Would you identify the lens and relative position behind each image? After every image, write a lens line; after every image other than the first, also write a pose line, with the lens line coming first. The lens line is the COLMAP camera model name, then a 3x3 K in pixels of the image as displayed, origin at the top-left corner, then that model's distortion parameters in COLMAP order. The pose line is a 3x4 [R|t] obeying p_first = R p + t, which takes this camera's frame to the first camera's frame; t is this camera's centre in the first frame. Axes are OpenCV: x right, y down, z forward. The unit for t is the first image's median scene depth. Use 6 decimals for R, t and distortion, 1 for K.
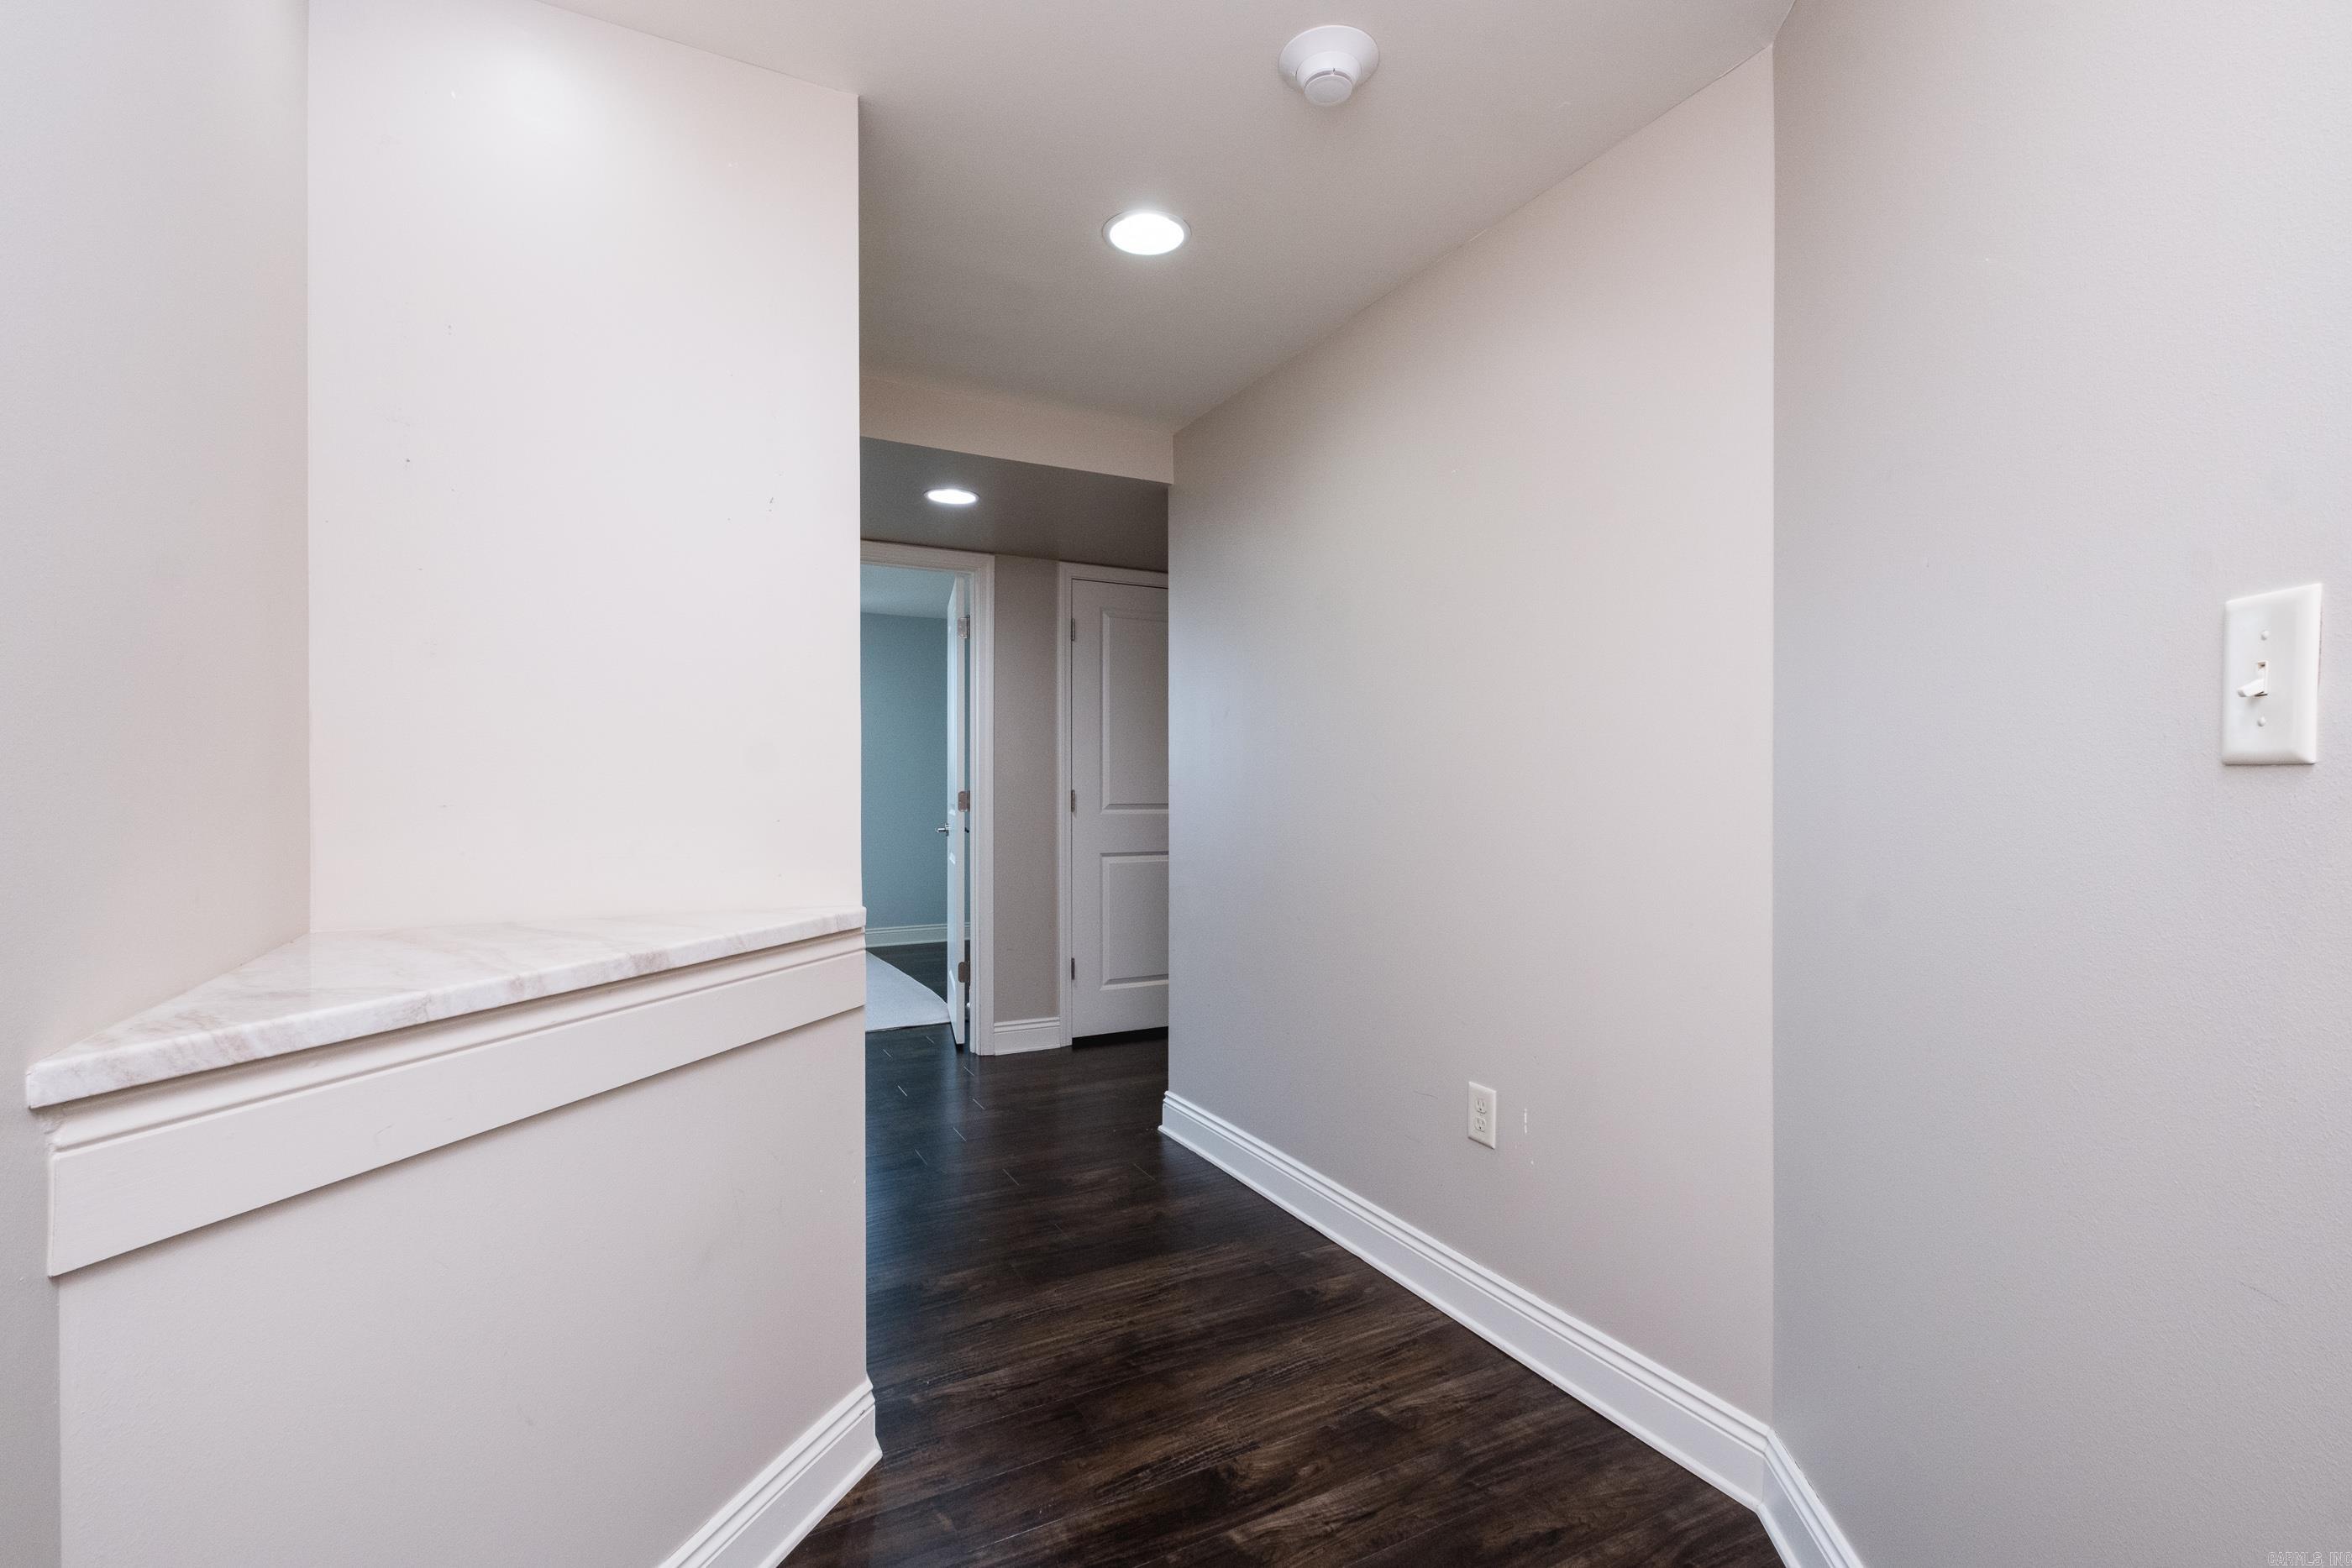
lens RADIAL K [[1035.1, 0, 1179.5], [0, 1035.1, 783.9], [0, 0, 1]] dist [0.004015, 0.000537]
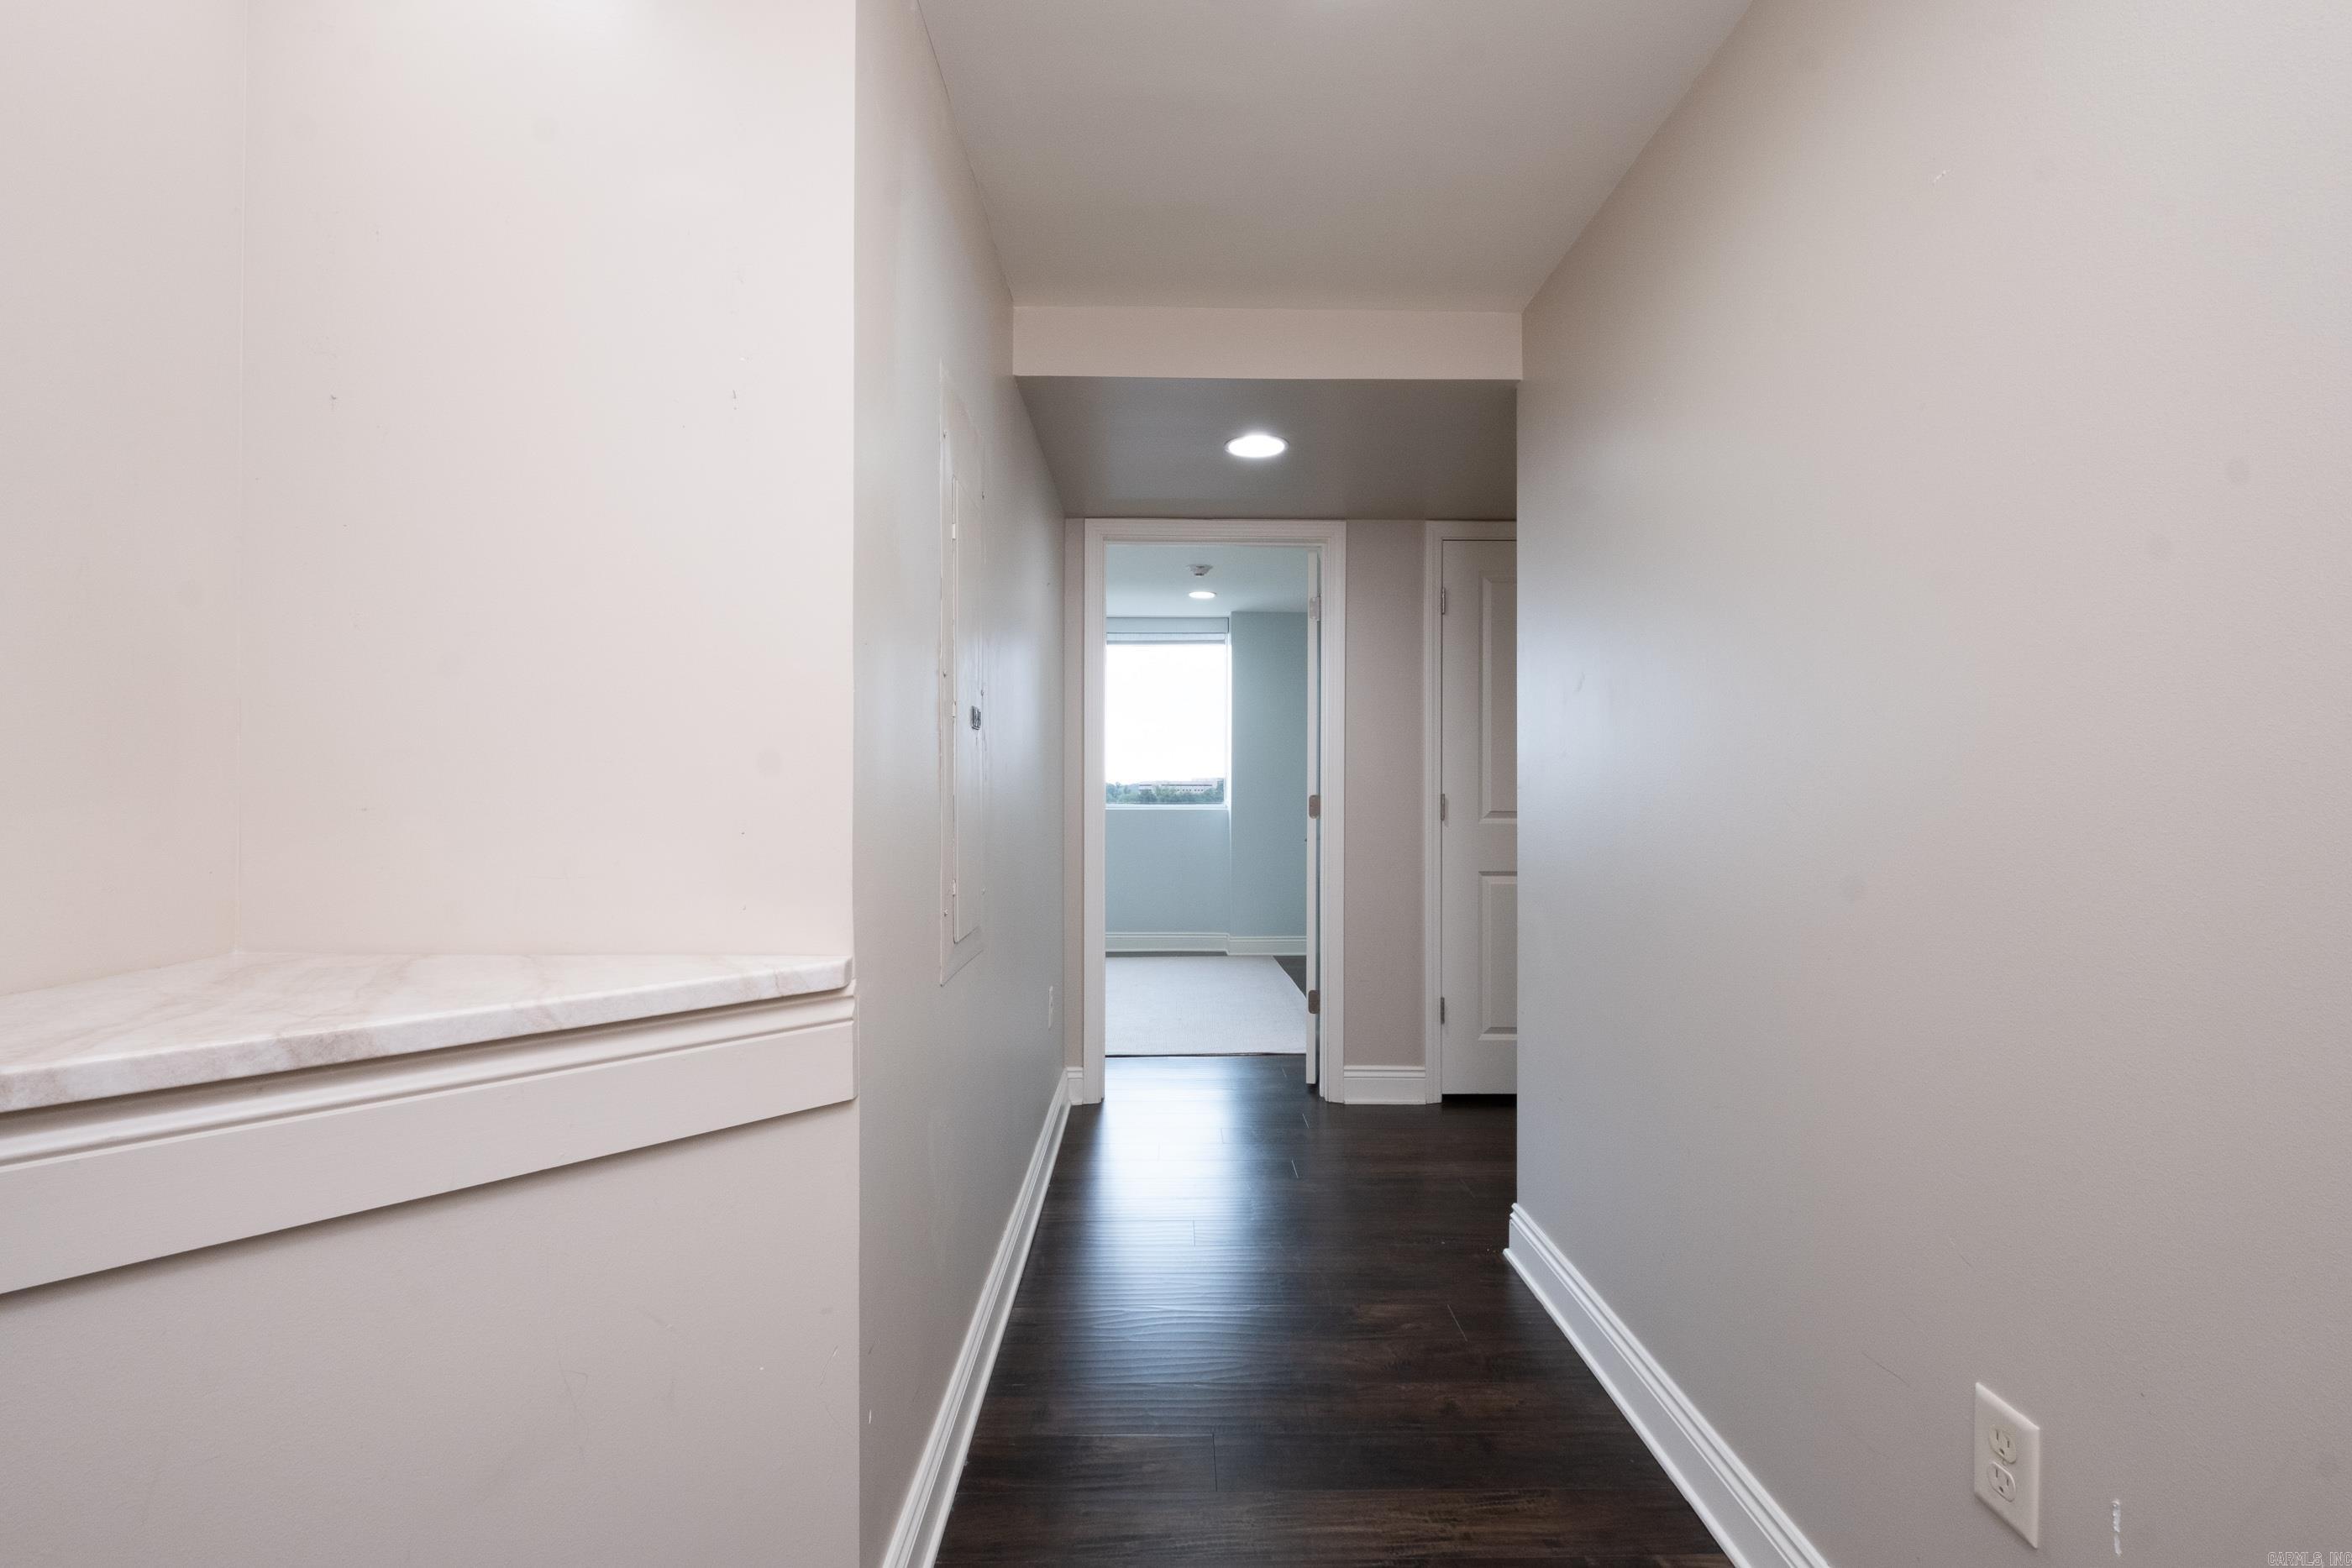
lens RADIAL K [[1008.0, 0, 1176.0], [0, 1008.0, 784.0], [0, 0, 1]] dist [0.026102, -0.013863]
pose [[0.889824, -0.003191, -0.456293, 0.089583], [0.001140, 0.999988, -0.004769, 0.001825], [0.456302, 0.003723, 0.889817, 0.215775]]
